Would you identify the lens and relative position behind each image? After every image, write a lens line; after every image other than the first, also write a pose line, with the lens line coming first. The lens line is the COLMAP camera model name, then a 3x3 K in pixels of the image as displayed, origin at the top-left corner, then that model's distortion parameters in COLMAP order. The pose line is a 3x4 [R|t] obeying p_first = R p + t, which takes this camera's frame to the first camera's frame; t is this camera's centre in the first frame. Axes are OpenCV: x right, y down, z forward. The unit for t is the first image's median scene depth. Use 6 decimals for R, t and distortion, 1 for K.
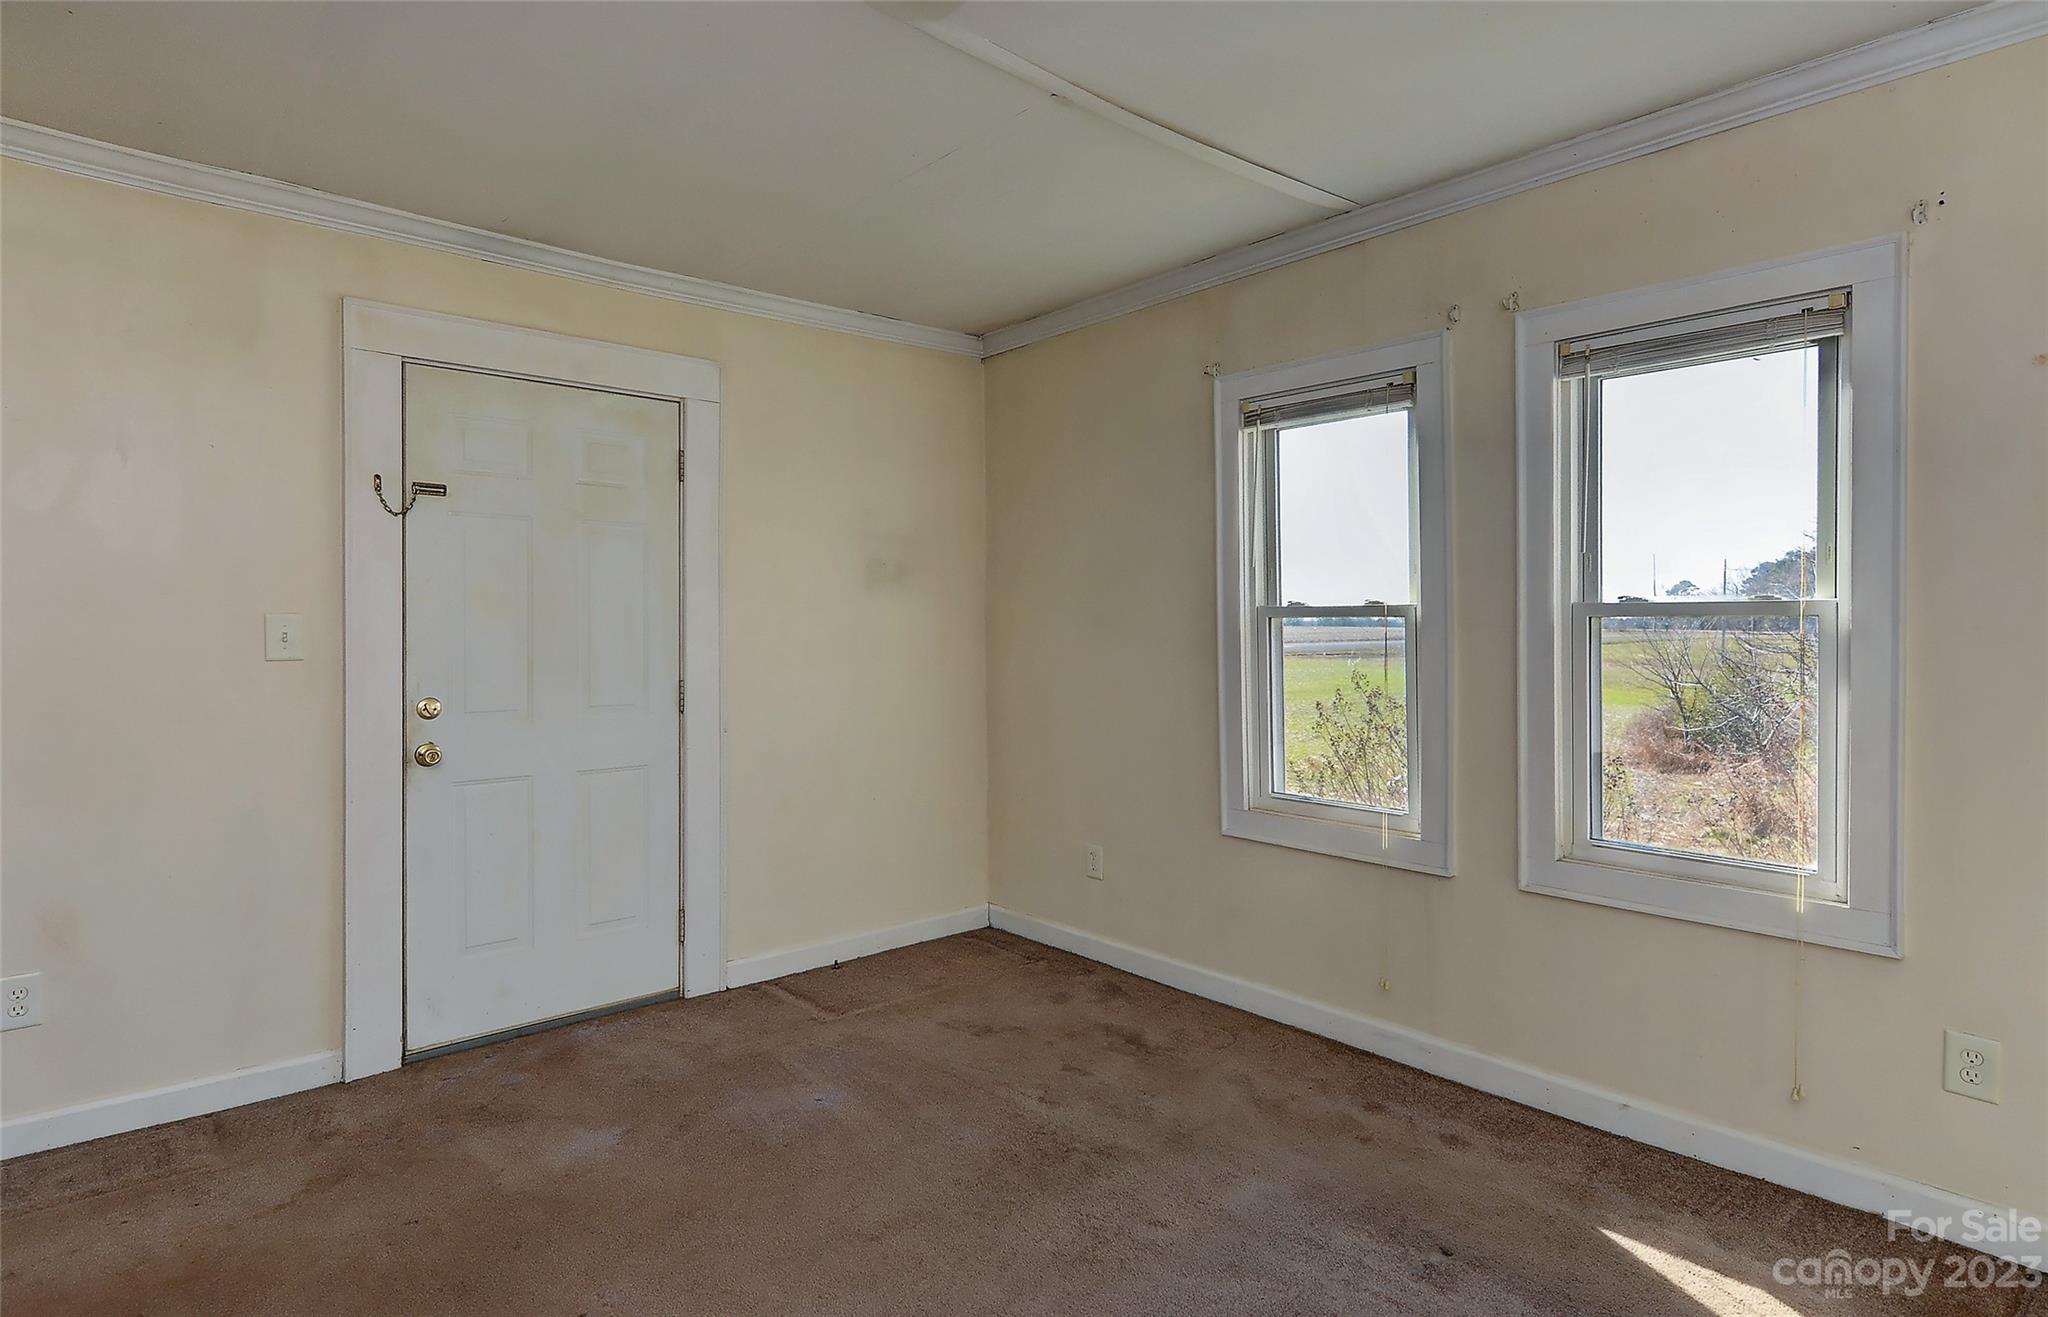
lens RADIAL K [[1036.8, 0, 1028.0], [0, 1036.8, 636.3], [0, 0, 1]] dist [-0.001522, -0.000115]
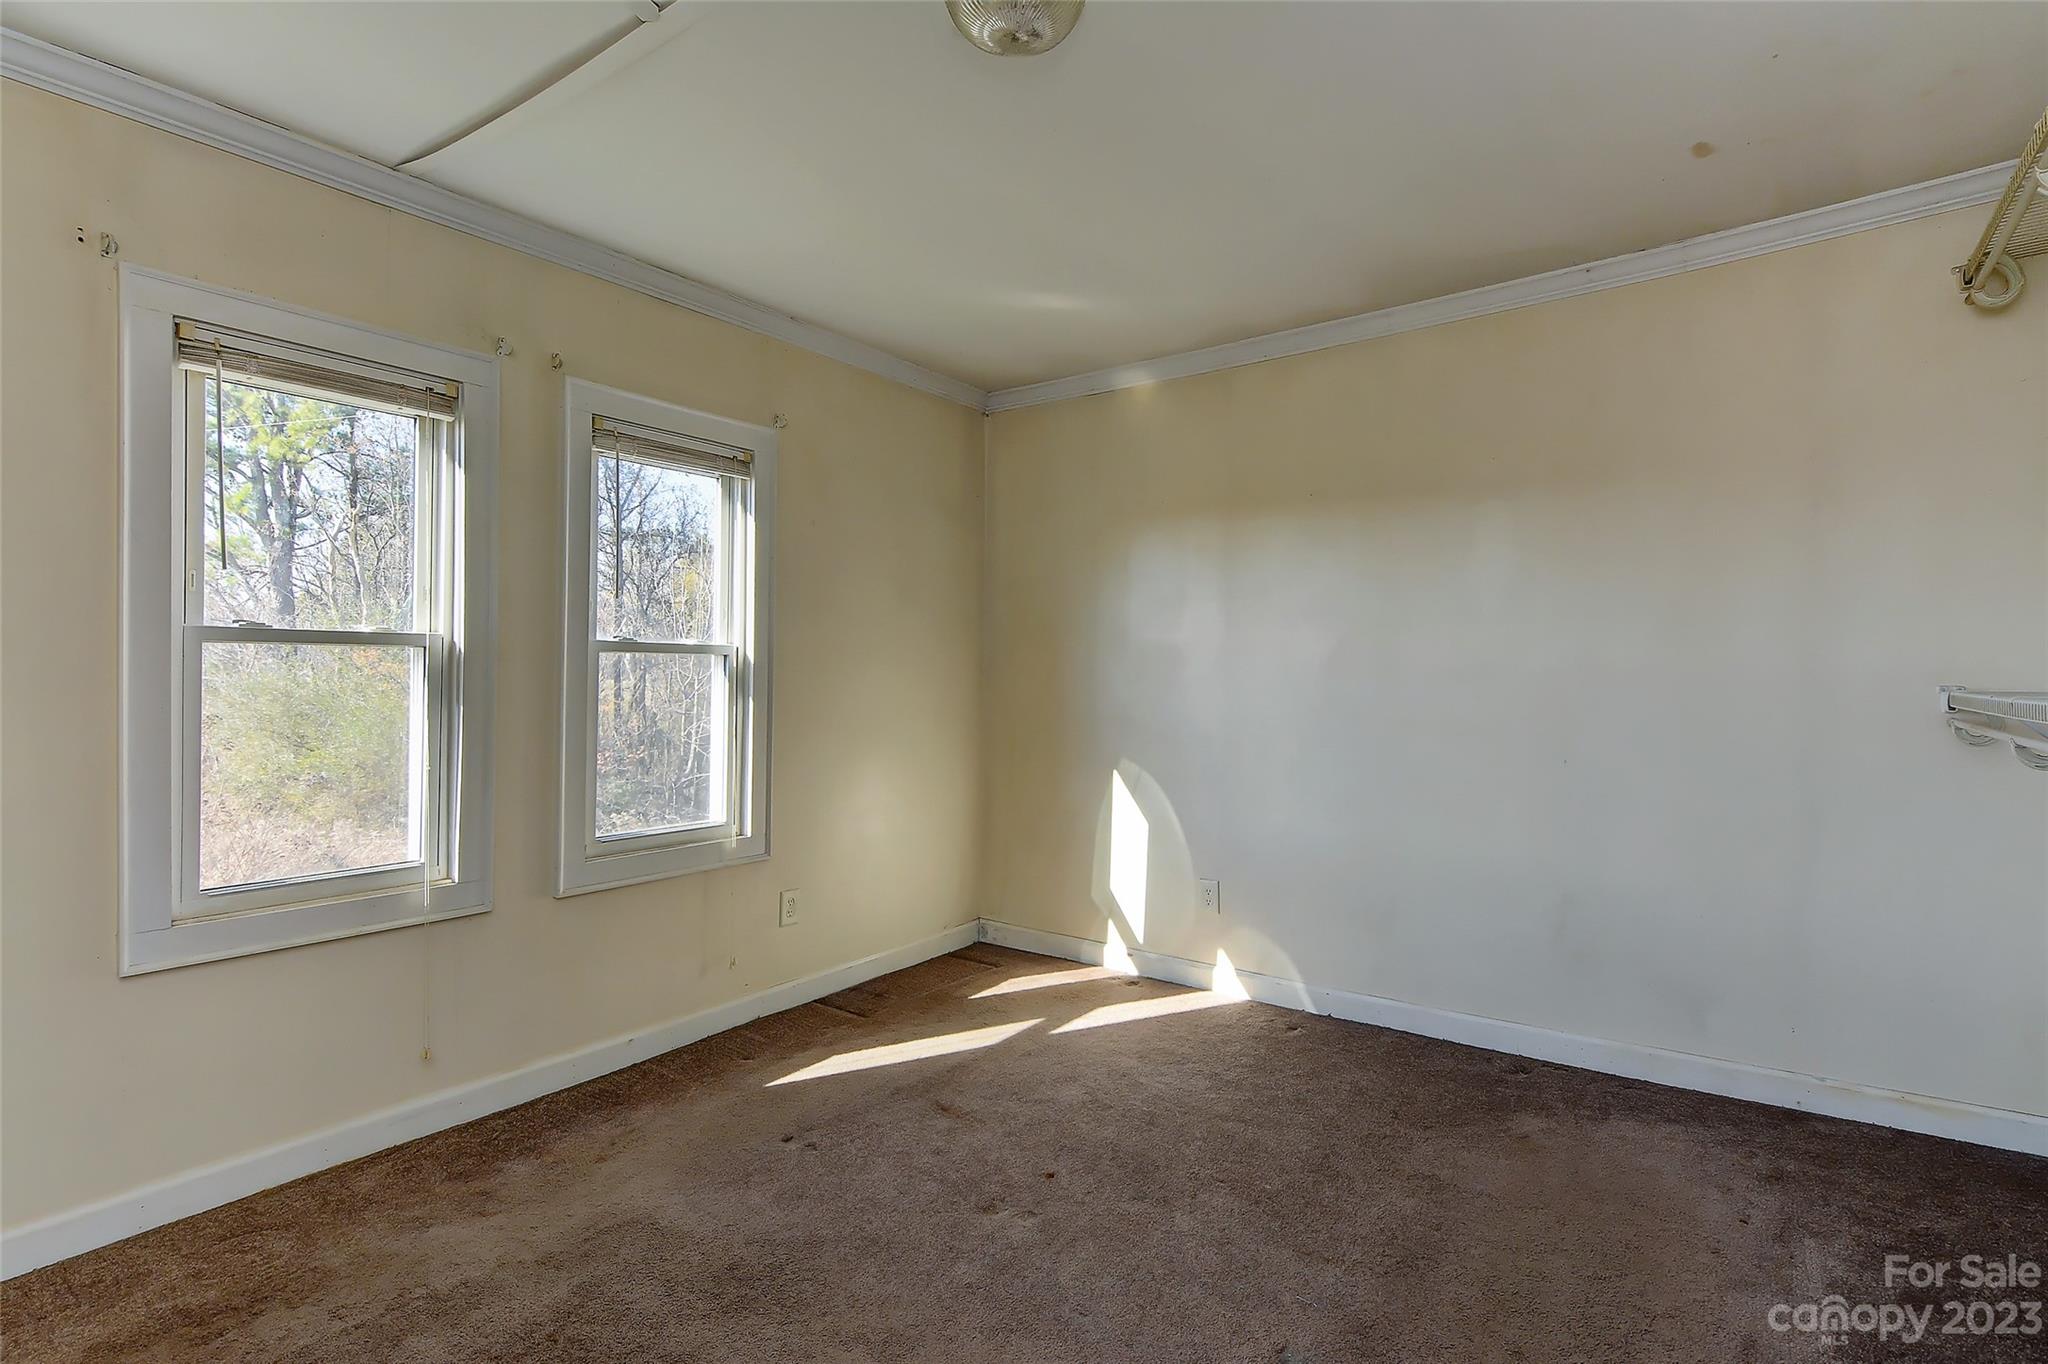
lens RADIAL K [[1011.6, 0, 1032.2], [0, 1011.6, 688.6], [0, 0, 1]] dist [-0.003383, 0.000154]
pose [[-0.196599, -0.019196, 0.980296, -0.693140], [0.001877, 0.999799, 0.019954, 0.001720], [-0.980482, 0.005763, -0.196523, 0.732289]]
